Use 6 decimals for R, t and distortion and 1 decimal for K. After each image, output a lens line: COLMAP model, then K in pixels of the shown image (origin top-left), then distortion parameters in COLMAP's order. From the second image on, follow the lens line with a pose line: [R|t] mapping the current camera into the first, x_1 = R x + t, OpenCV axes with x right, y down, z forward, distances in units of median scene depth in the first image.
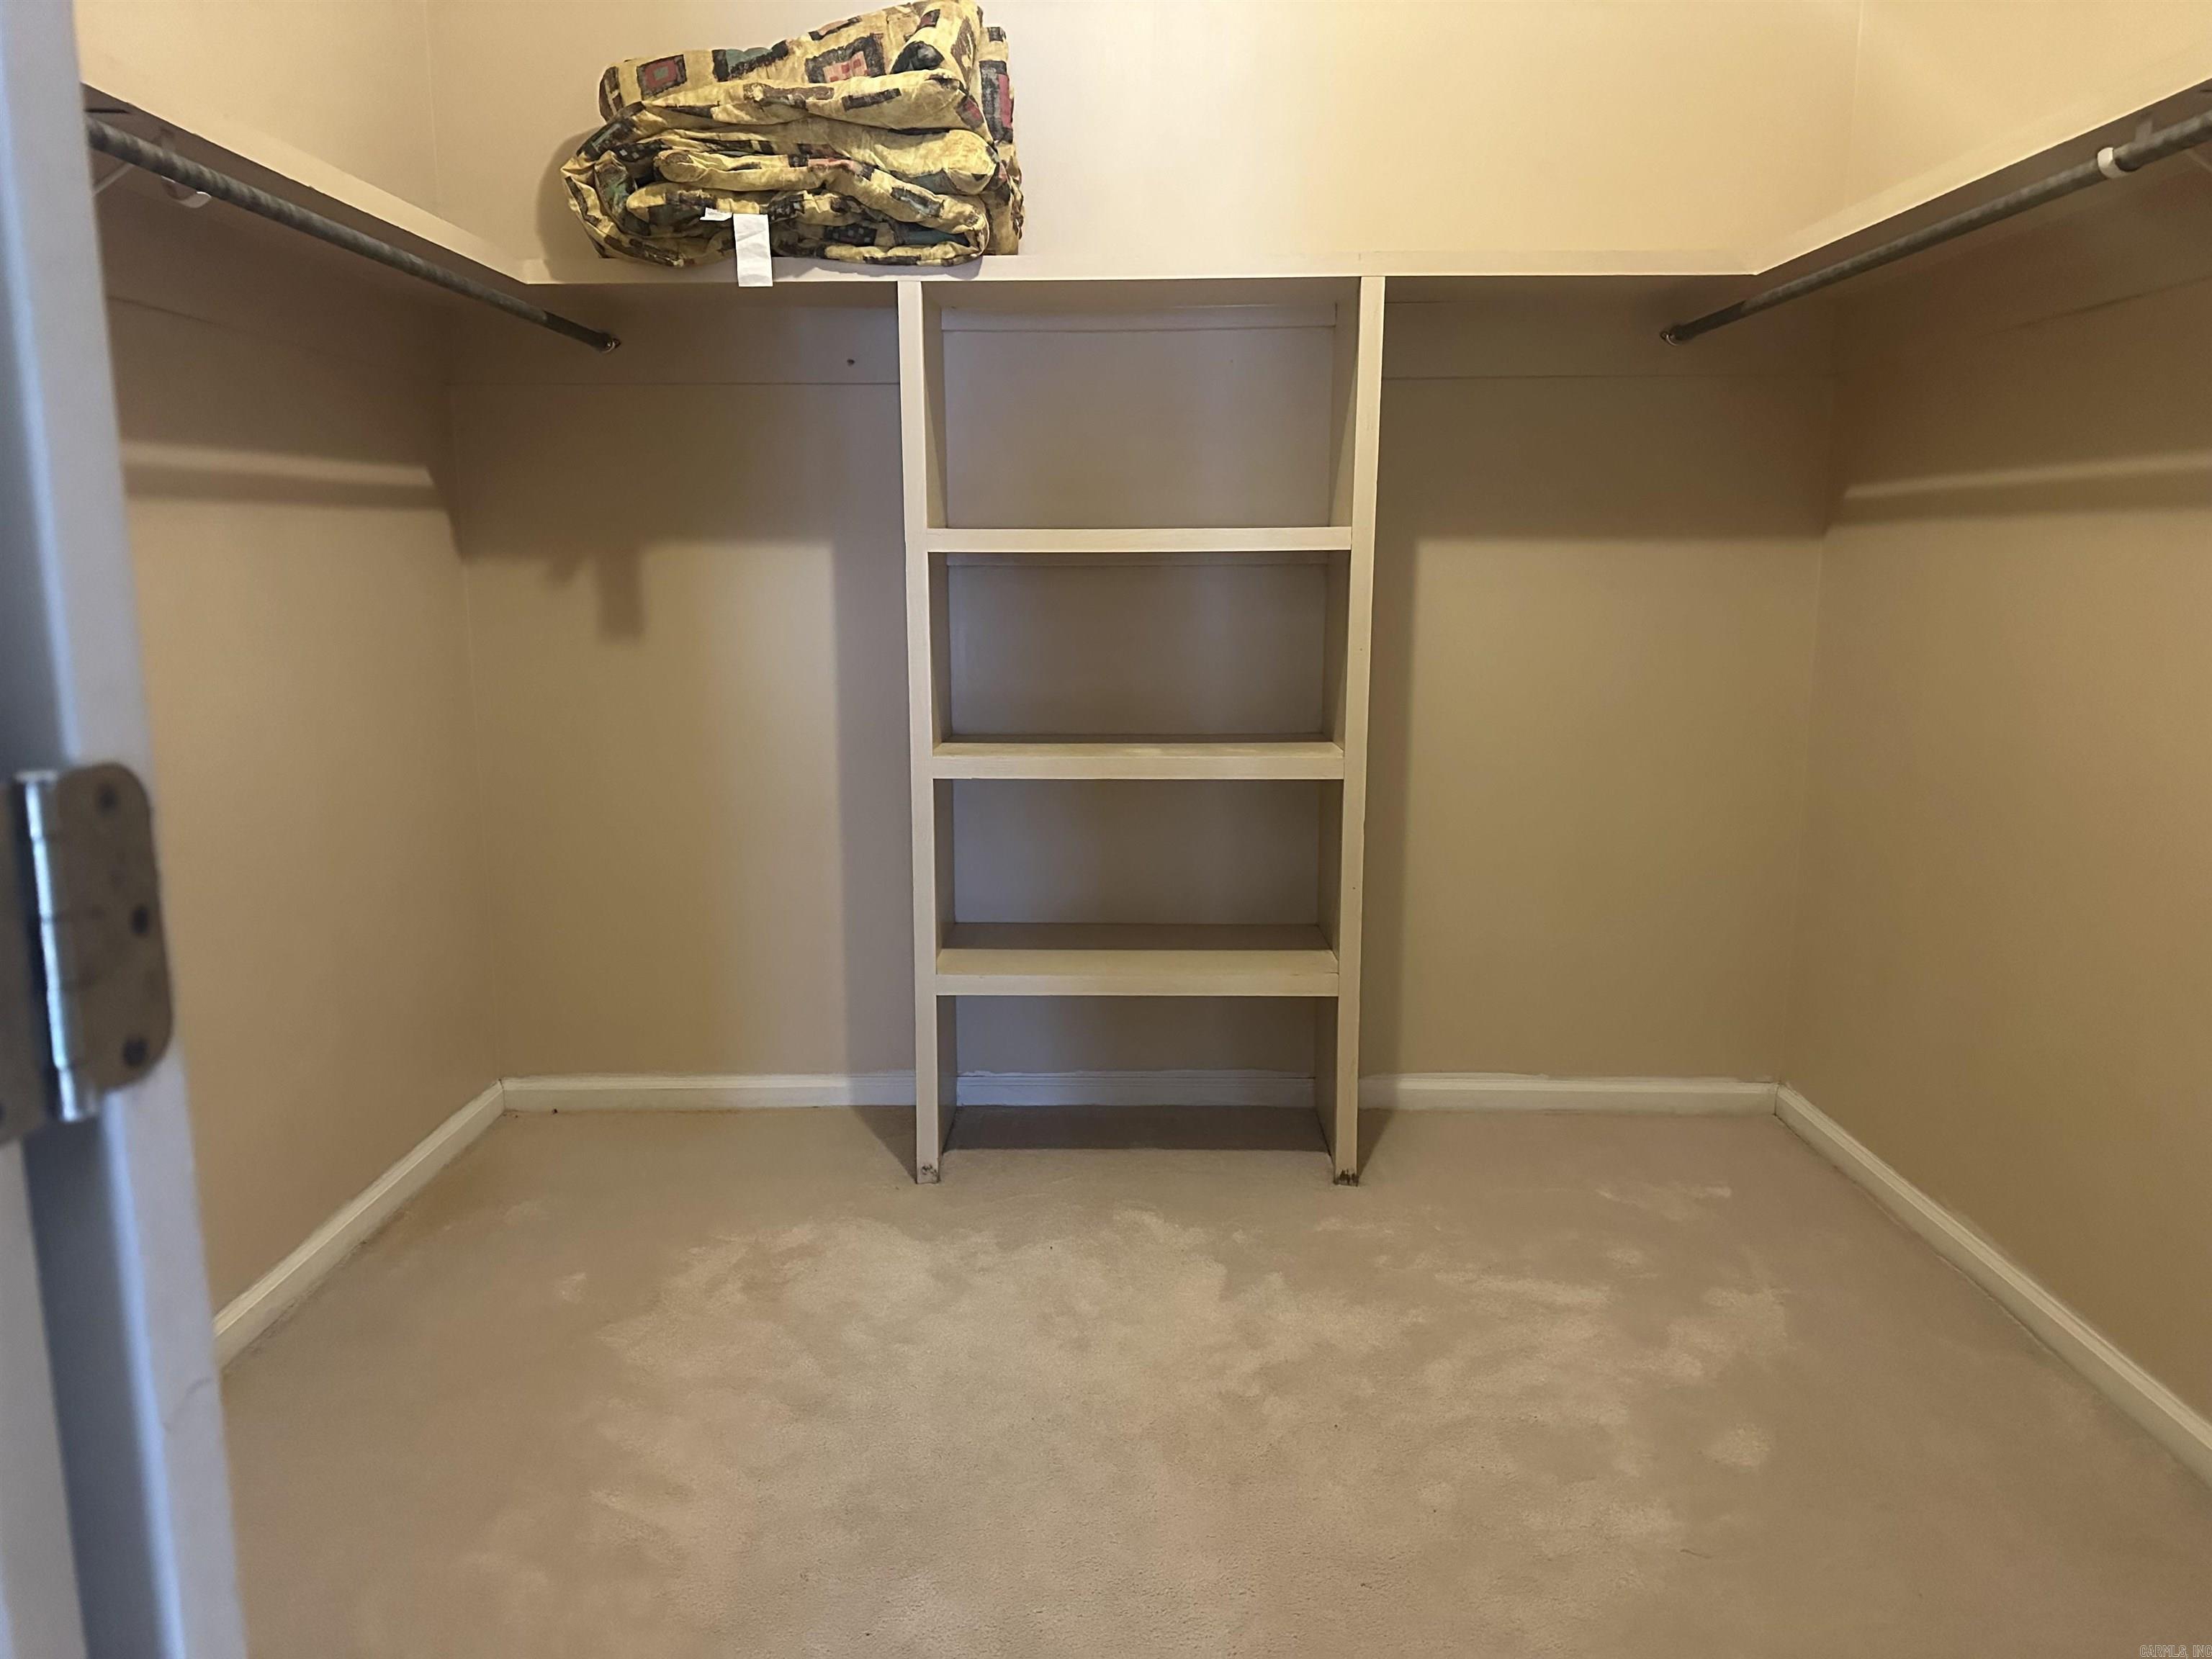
lens RADIAL K [[1534.6, 0, 1101.4], [0, 1534.6, 814.8], [0, 0, 1]] dist [-0.026951, -0.000204]
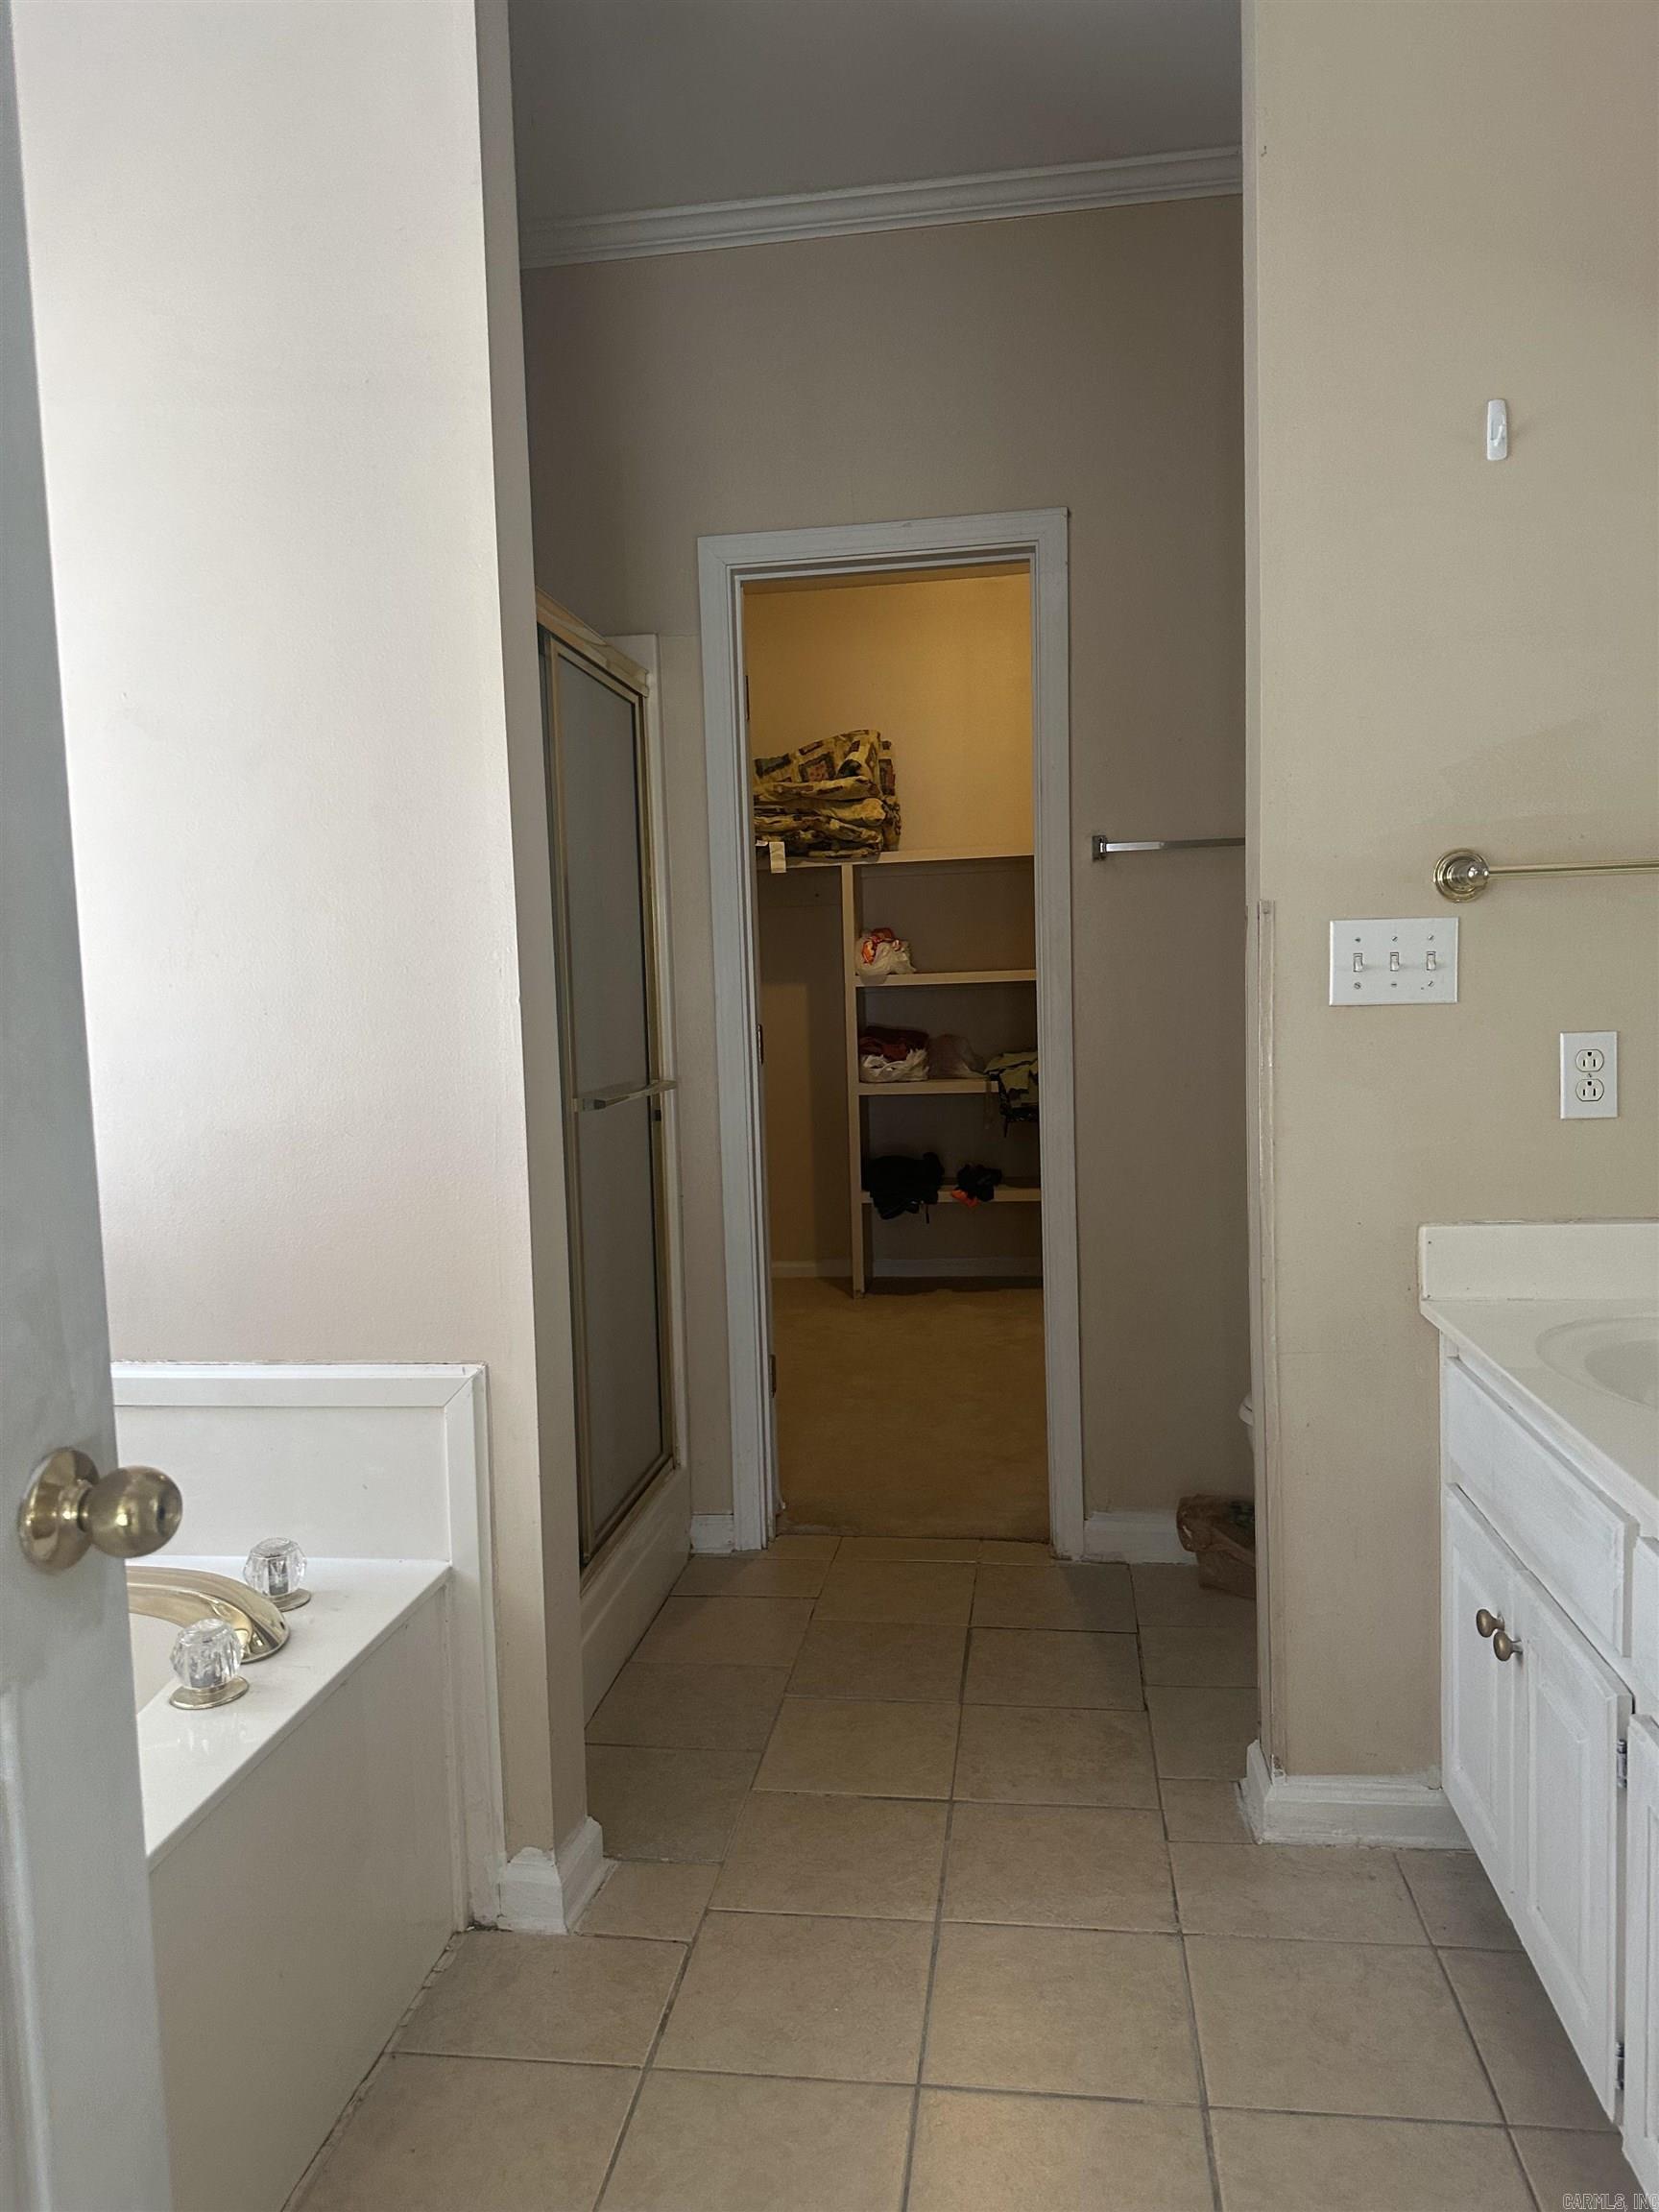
lens RADIAL K [[1534.6, 0, 819.1], [0, 1534.6, 1108.6], [0, 0, 1]] dist [-0.026951, -0.000204]
pose [[0.990814, -0.017702, -0.134068, 0.123222], [0.004673, 0.995285, -0.096879, 0.209039], [0.135151, 0.095363, 0.986225, -1.139560]]
